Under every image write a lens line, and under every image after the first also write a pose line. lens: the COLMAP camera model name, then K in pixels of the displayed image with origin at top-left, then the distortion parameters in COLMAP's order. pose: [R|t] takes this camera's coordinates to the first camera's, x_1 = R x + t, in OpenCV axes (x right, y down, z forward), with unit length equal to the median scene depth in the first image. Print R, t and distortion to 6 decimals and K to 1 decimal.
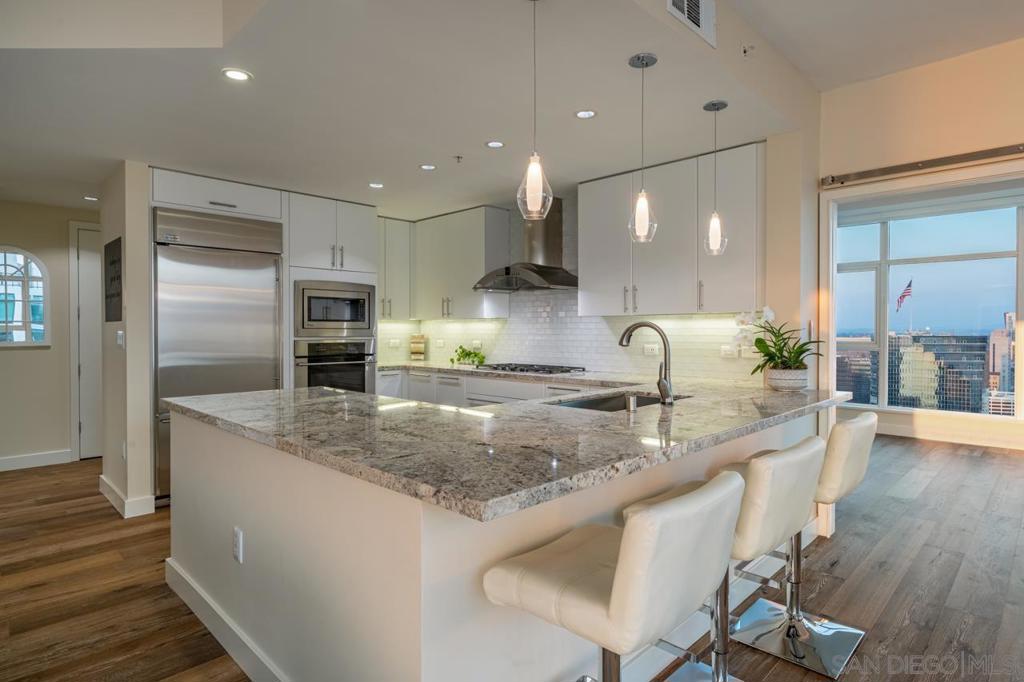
lens RADIAL K [[571.3, 0, 517.6], [0, 571.3, 333.5], [0, 0, 1]] dist [0.001845, 0.000546]
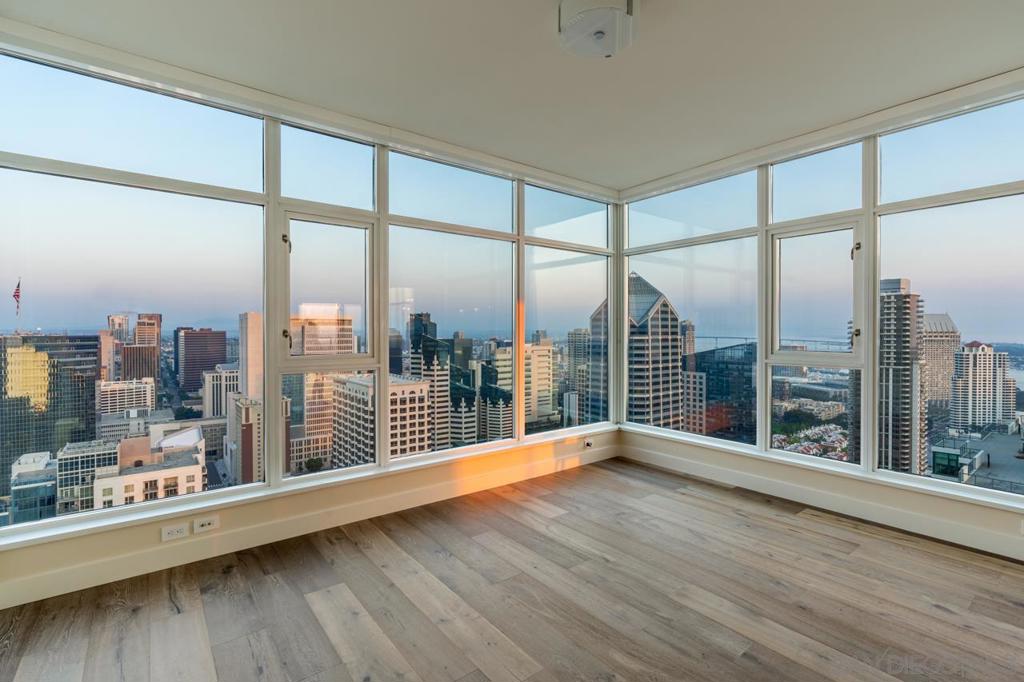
lens RADIAL K [[468.8, 0, 512.0], [0, 468.8, 341.0], [0, 0, 1]] dist [-0.001320, -0.000011]
pose [[0.148870, -0.021516, 0.988623, 0.227390], [0.005592, 0.999766, 0.020916, -0.007595], [-0.988841, 0.002415, 0.148955, 1.001980]]
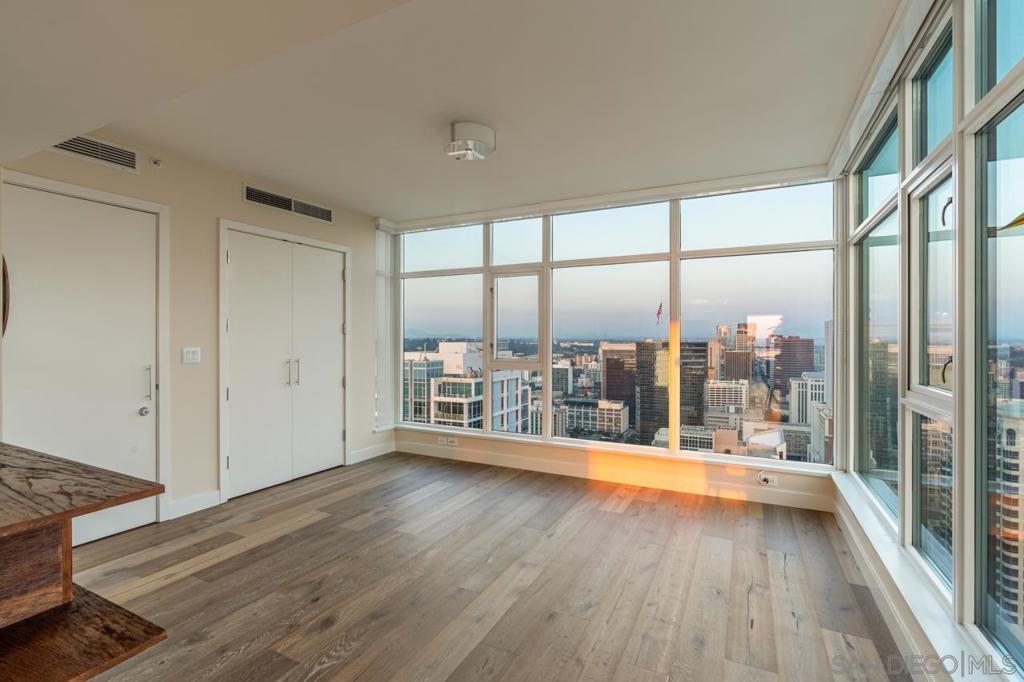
lens RADIAL K [[468.8, 0, 512.0], [0, 468.8, 341.0], [0, 0, 1]] dist [-0.001320, -0.000011]
pose [[0.957918, -0.000919, 0.287042, 0.495241], [0.000777, 1.000000, 0.000607, -0.015265], [-0.287042, -0.000359, 0.957918, 0.442058]]
